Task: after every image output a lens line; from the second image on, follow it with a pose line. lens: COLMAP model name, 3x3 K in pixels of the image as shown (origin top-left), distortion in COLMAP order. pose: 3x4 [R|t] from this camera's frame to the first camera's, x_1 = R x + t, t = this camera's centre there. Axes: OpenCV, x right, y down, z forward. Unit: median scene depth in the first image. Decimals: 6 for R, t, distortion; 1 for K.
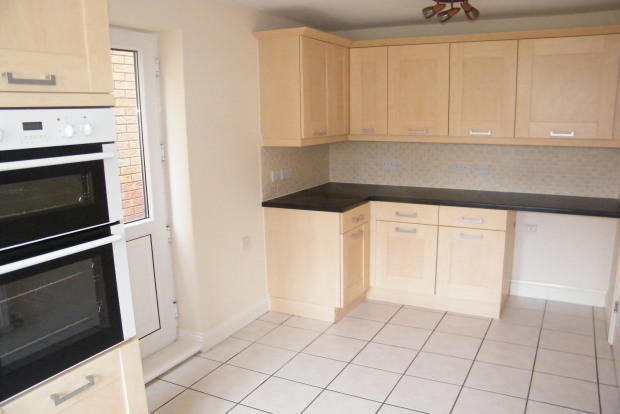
lens RADIAL K [[523.3, 0, 310.0], [0, 523.3, 207.0], [0, 0, 1]] dist [0.004086, 0.001134]
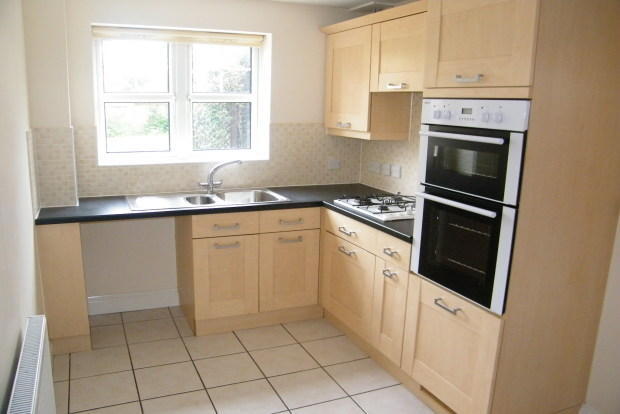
lens RADIAL K [[523.3, 0, 310.0], [0, 523.3, 207.0], [0, 0, 1]] dist [0.004086, 0.001134]
pose [[-0.568439, 0.157496, -0.807510, 0.825157], [-0.187715, 0.930789, 0.313681, -0.255528], [0.801024, 0.329890, -0.499532, 1.338433]]
